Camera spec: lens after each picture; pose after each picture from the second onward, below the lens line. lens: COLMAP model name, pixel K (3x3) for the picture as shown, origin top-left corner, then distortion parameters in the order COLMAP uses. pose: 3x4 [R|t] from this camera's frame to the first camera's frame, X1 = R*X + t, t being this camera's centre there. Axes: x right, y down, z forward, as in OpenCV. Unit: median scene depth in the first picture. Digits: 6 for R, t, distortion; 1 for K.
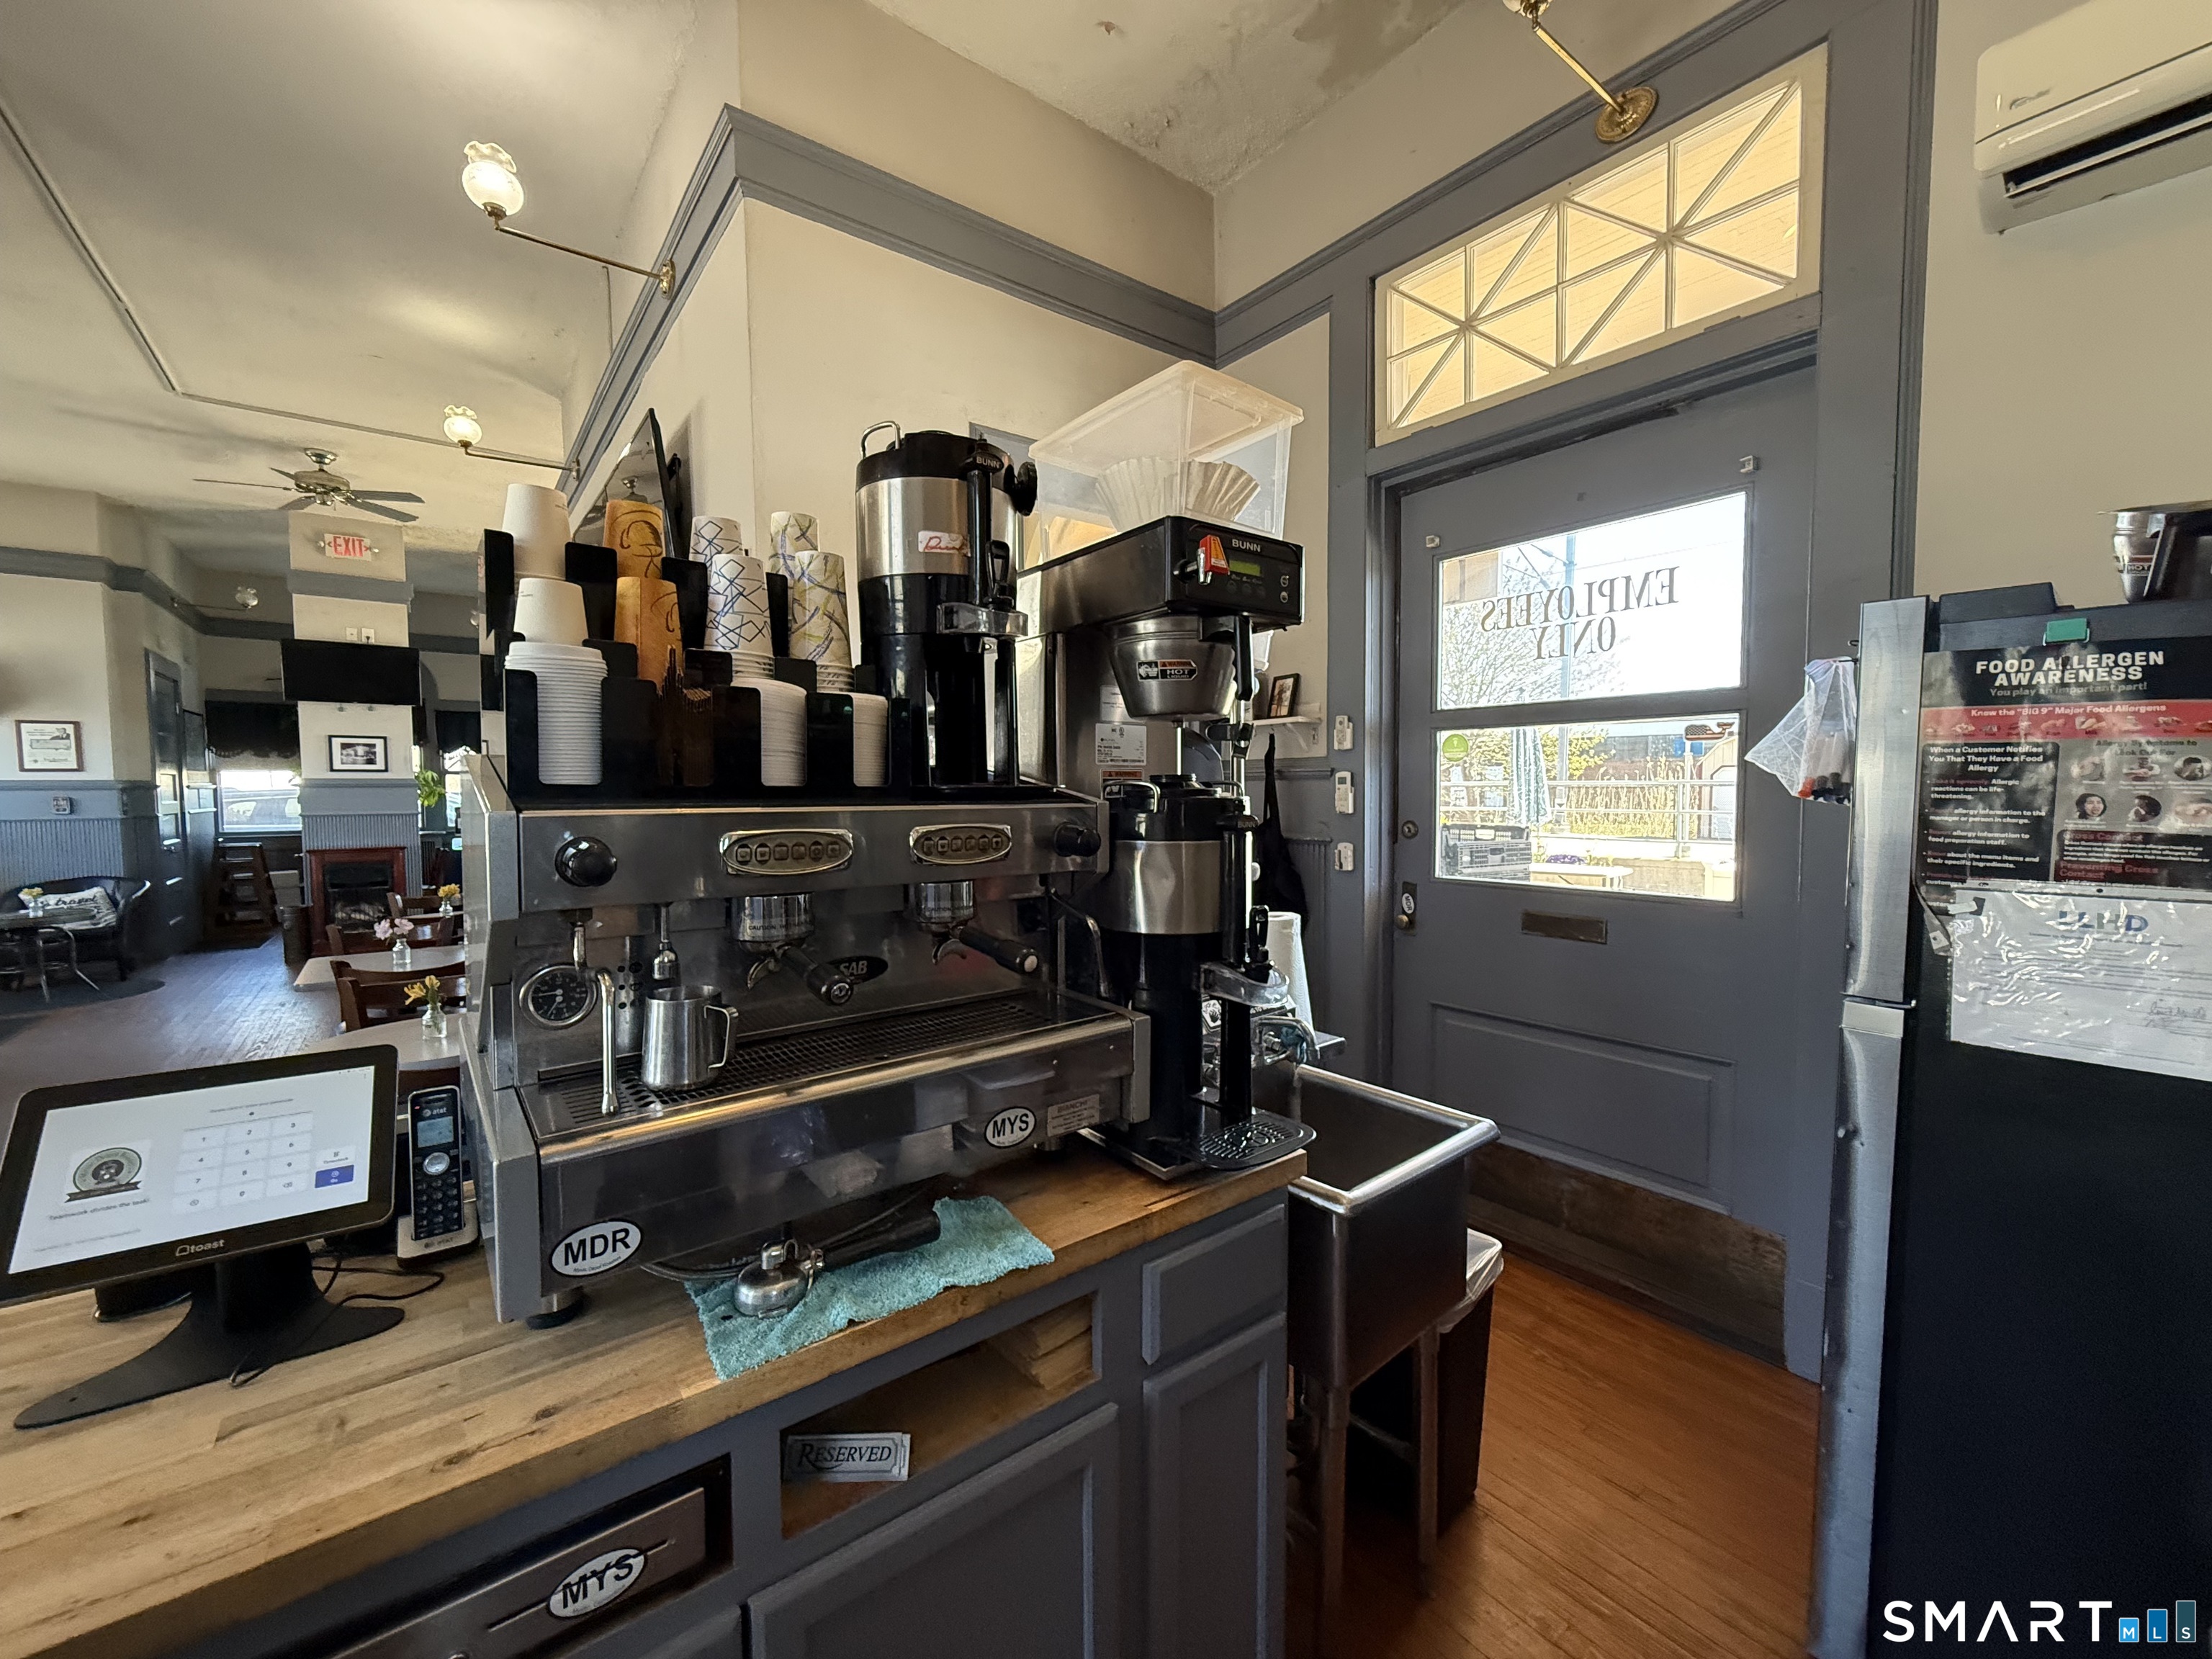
lens RADIAL K [[887.2, 0, 1103.2], [0, 887.2, 828.2], [0, 0, 1]] dist [0.009053, -0.000199]
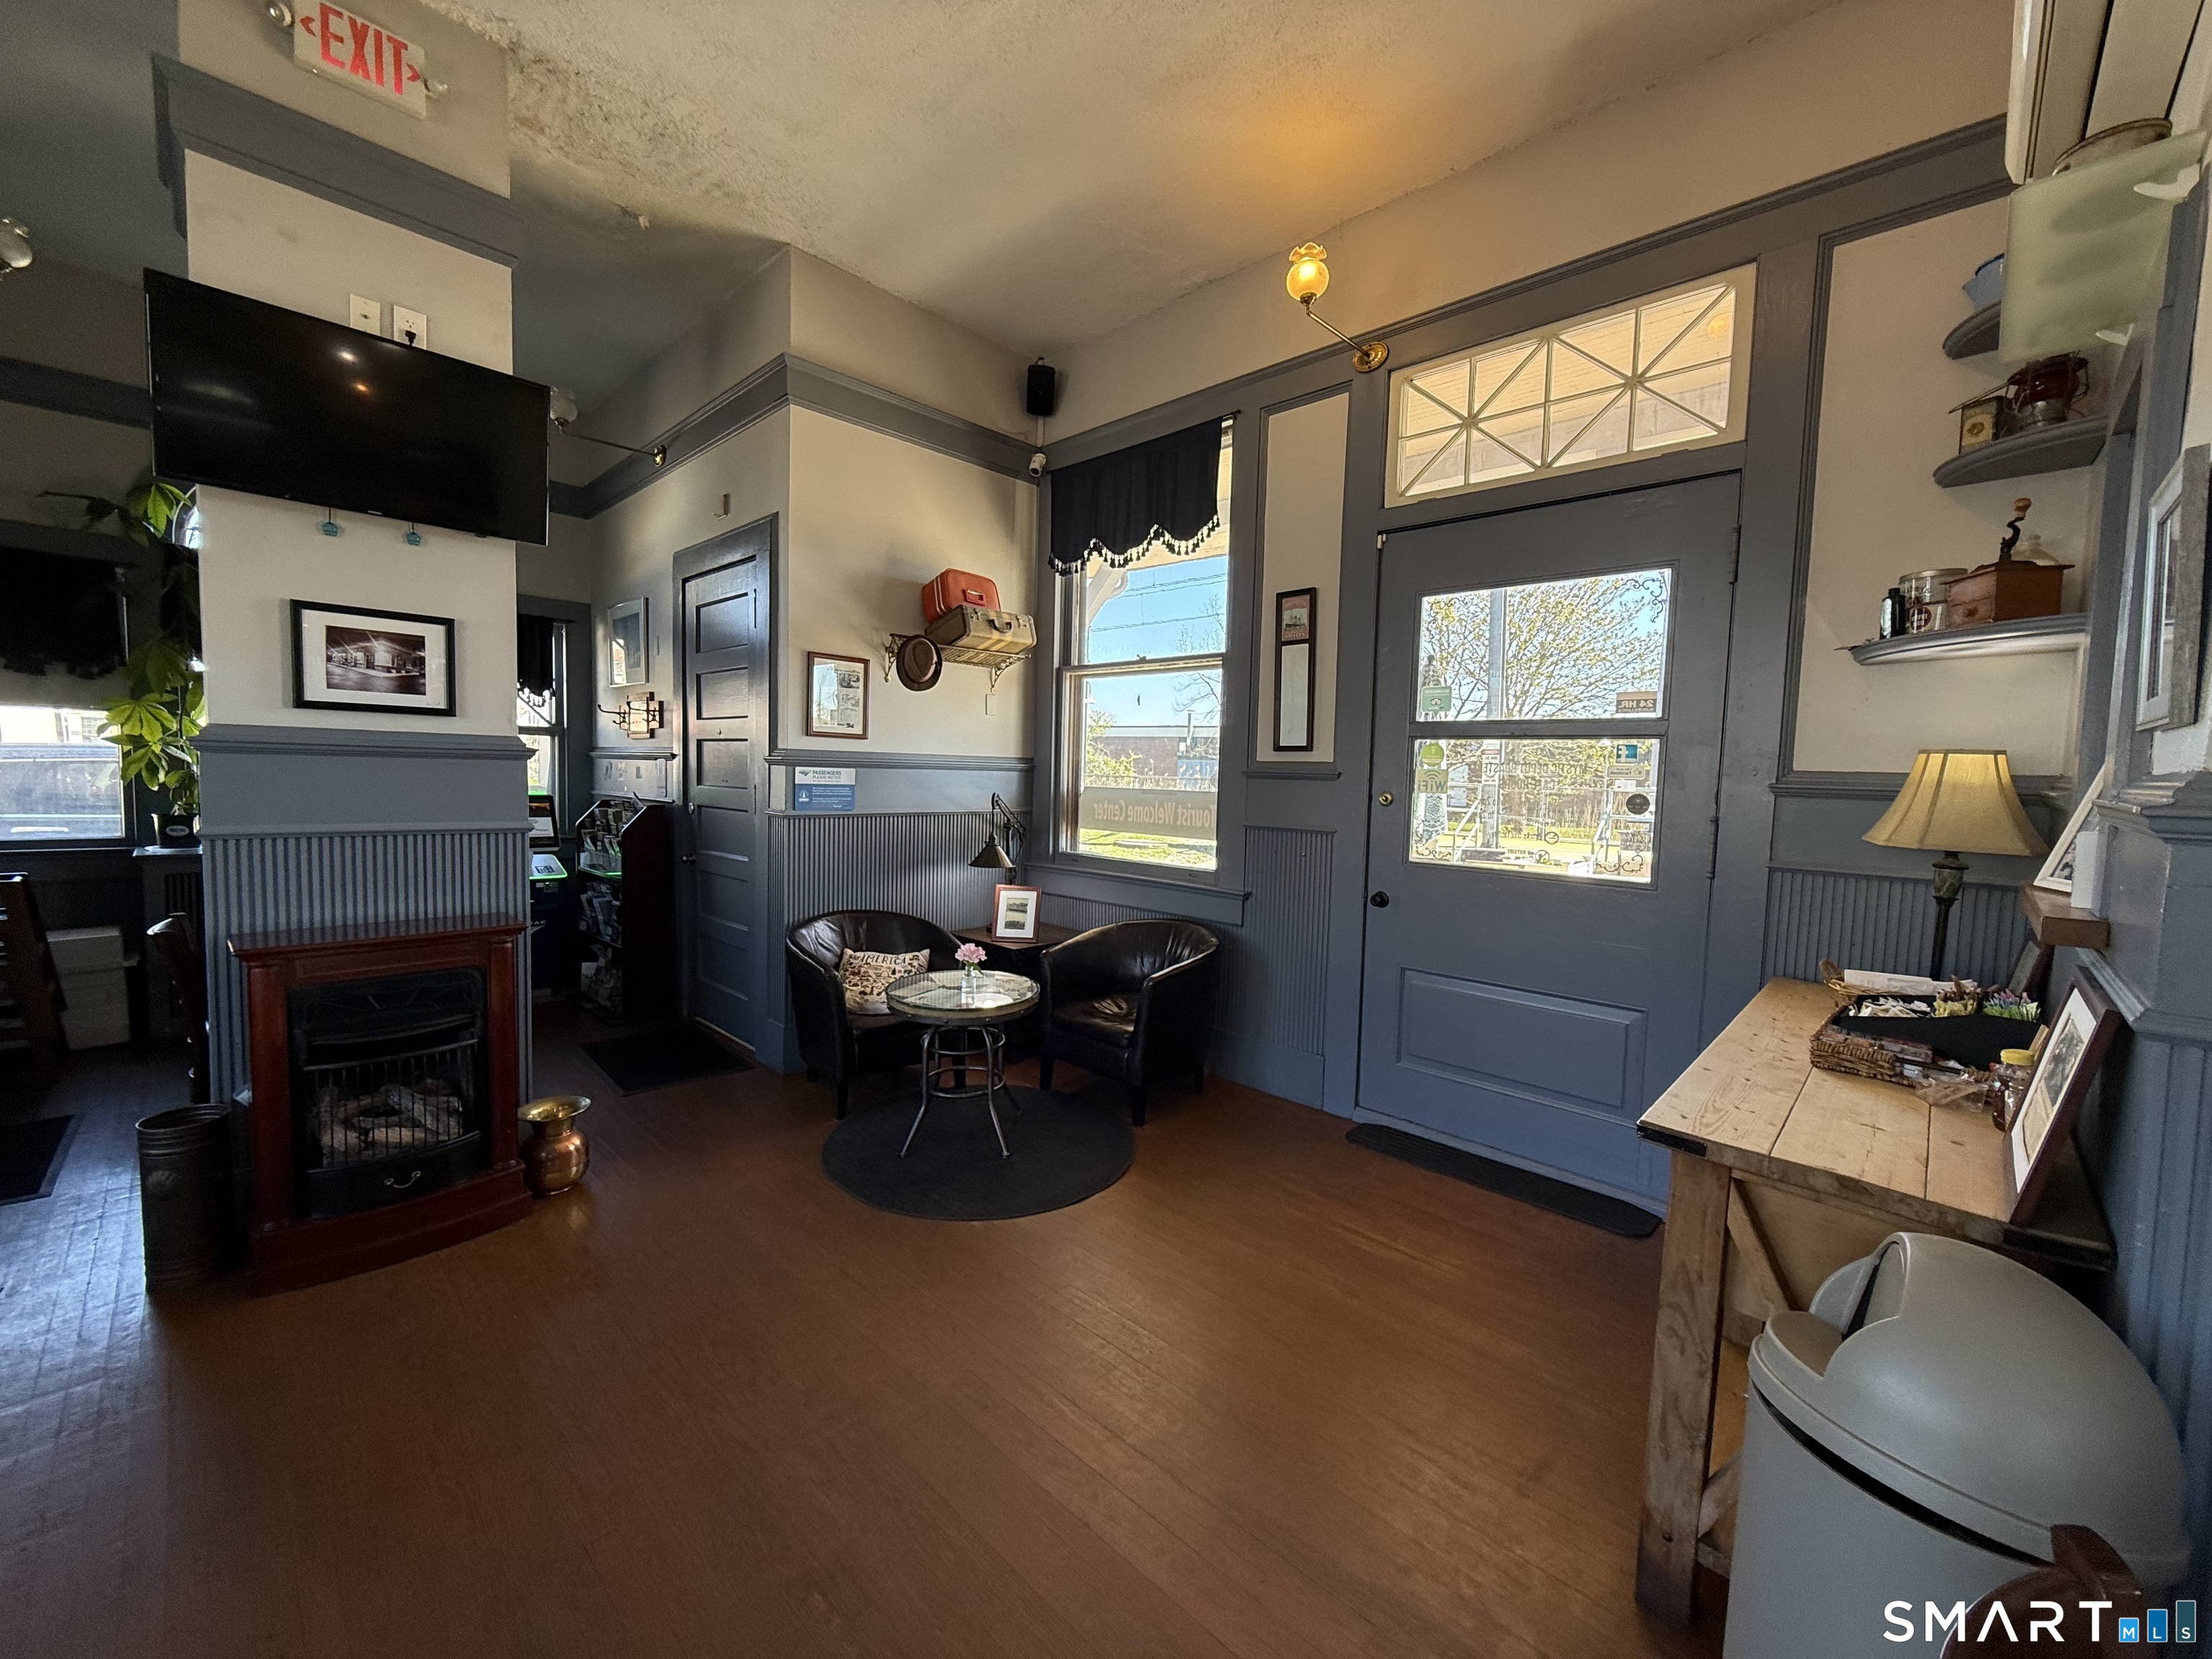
lens RADIAL K [[887.2, 0, 1101.5], [0, 887.2, 828.5], [0, 0, 1]] dist [0.009053, -0.000199]
pose [[0.989616, 0.024909, 0.141562, -0.608303], [-0.026687, 0.999587, 0.010669, -0.028481], [-0.141238, -0.014336, 0.989872, 0.617216]]
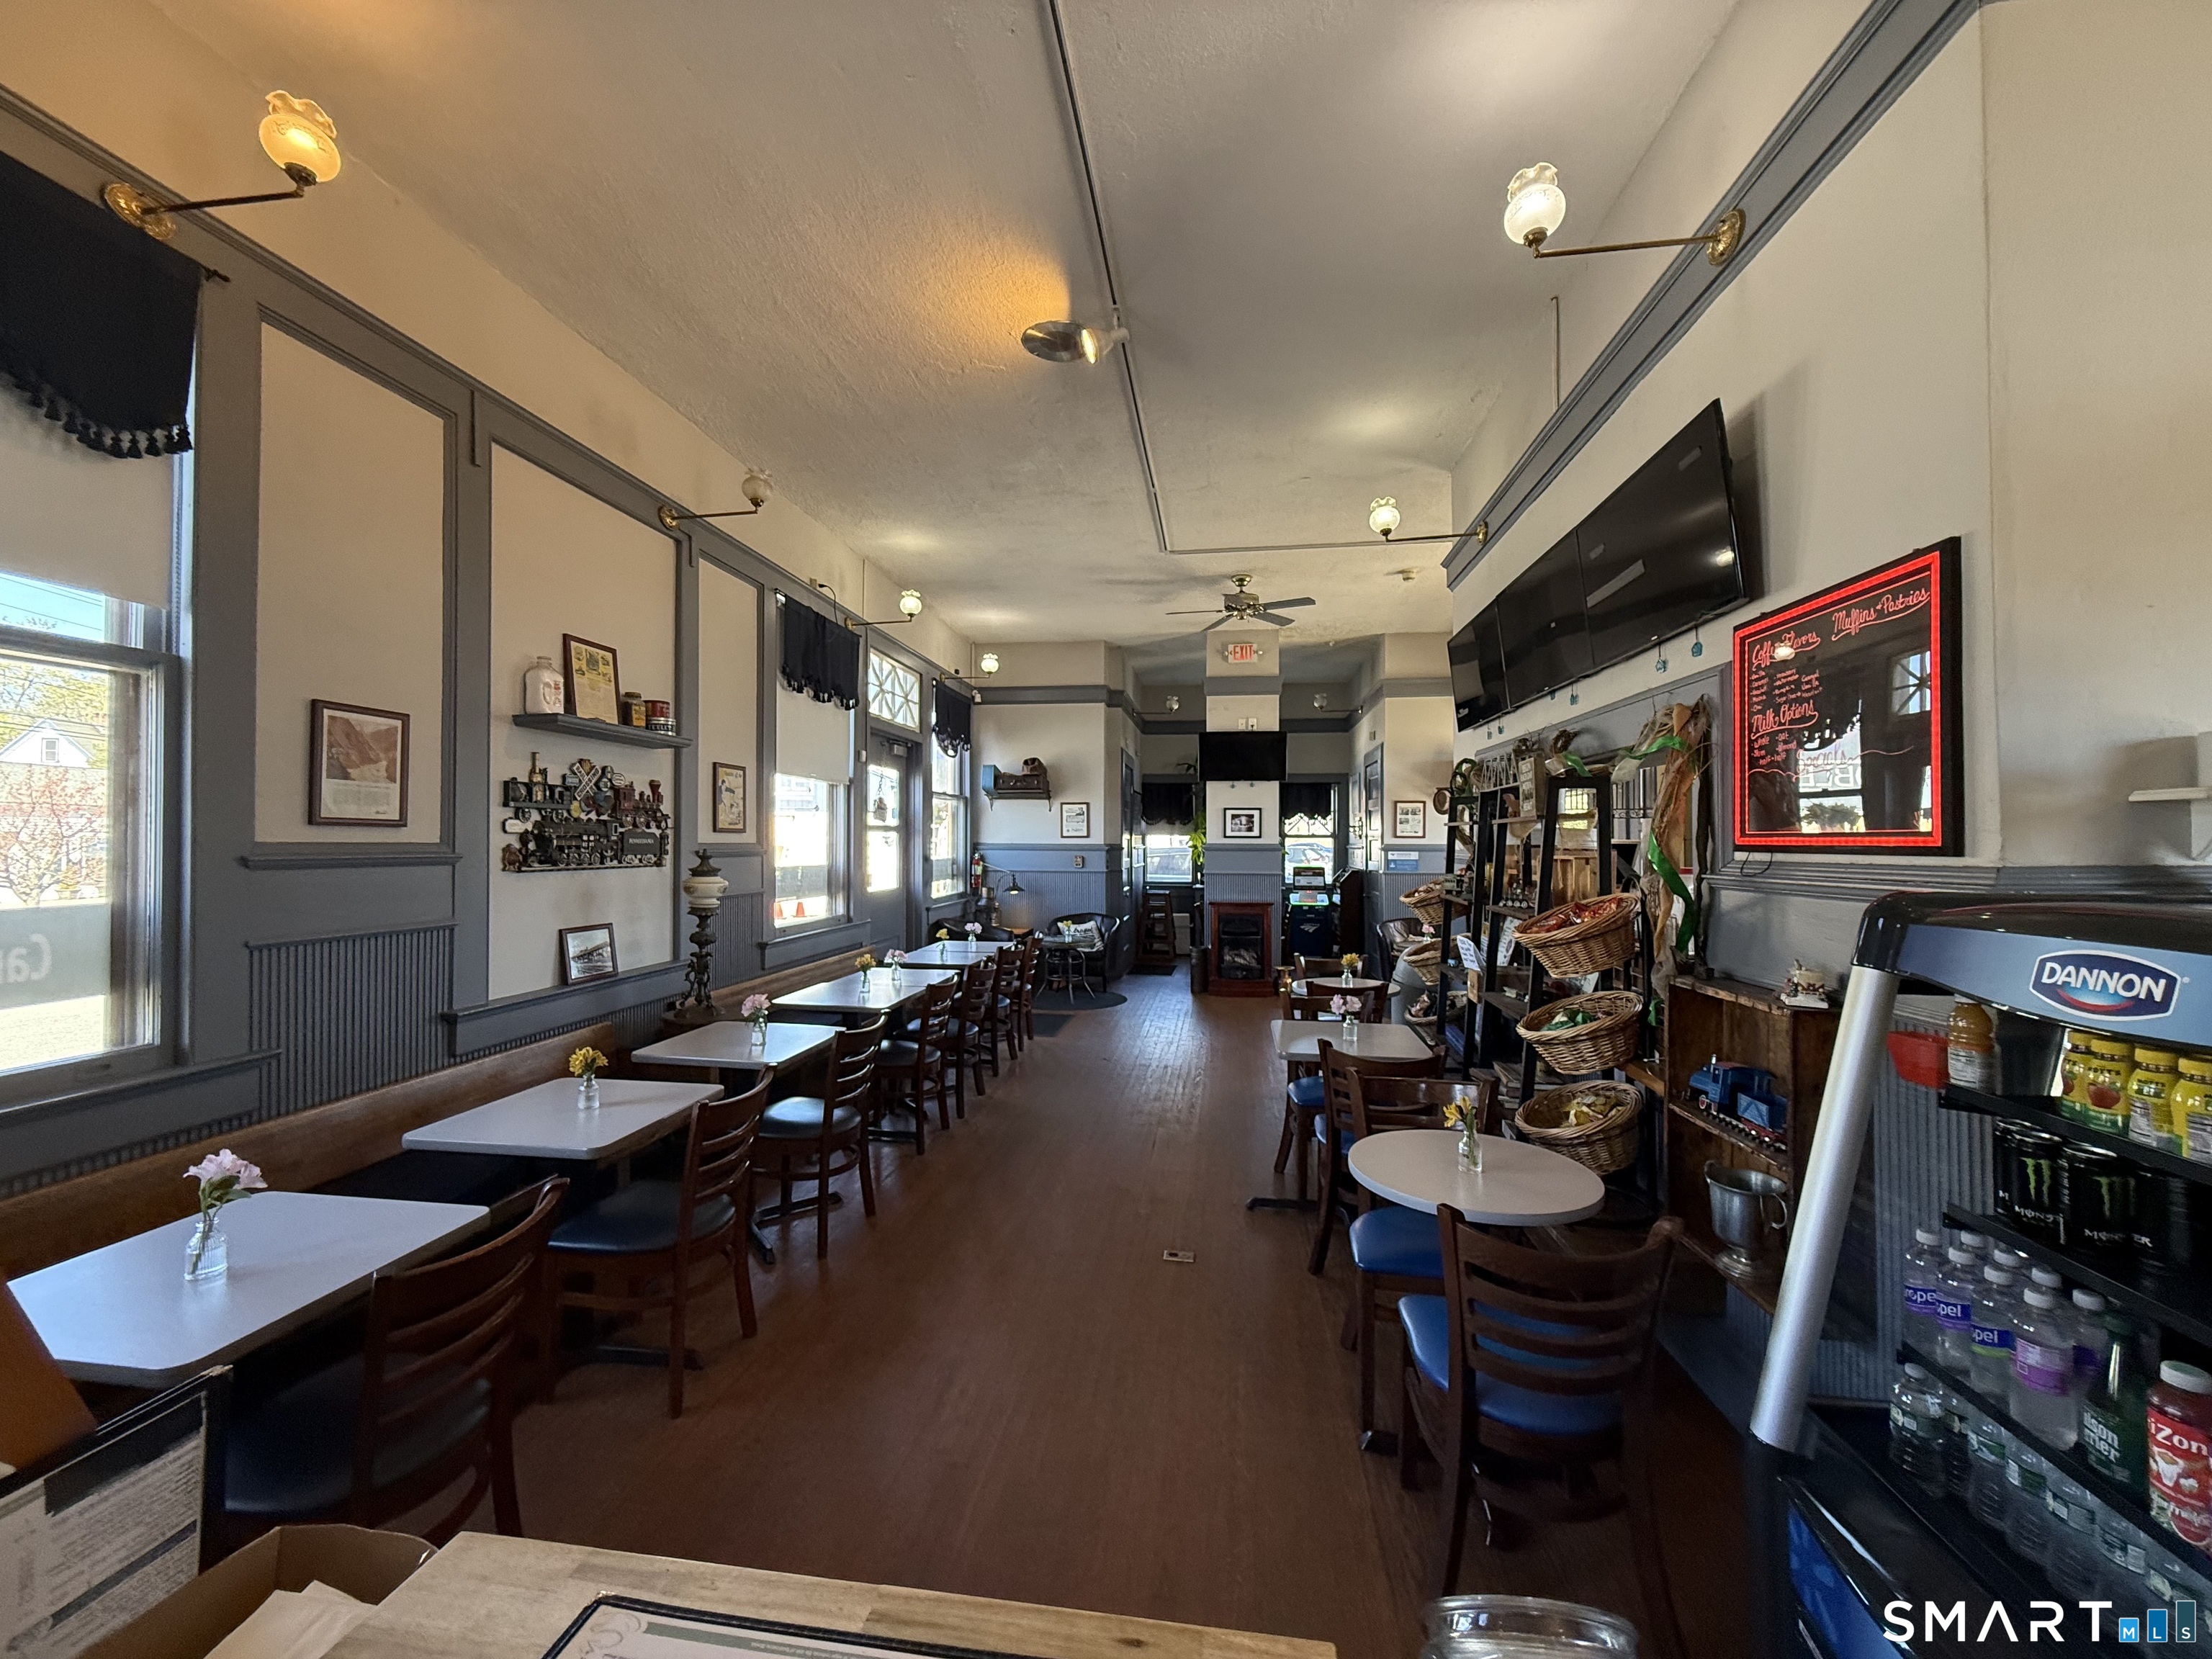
lens RADIAL K [[887.2, 0, 1115.4], [0, 887.2, 825.3], [0, 0, 1]] dist [0.009053, -0.000199]
pose [[0.712255, -0.004371, -0.701907, -0.123473], [-0.043181, 0.997814, -0.050031, -0.013534], [0.700591, 0.065943, 0.710509, 0.037736]]
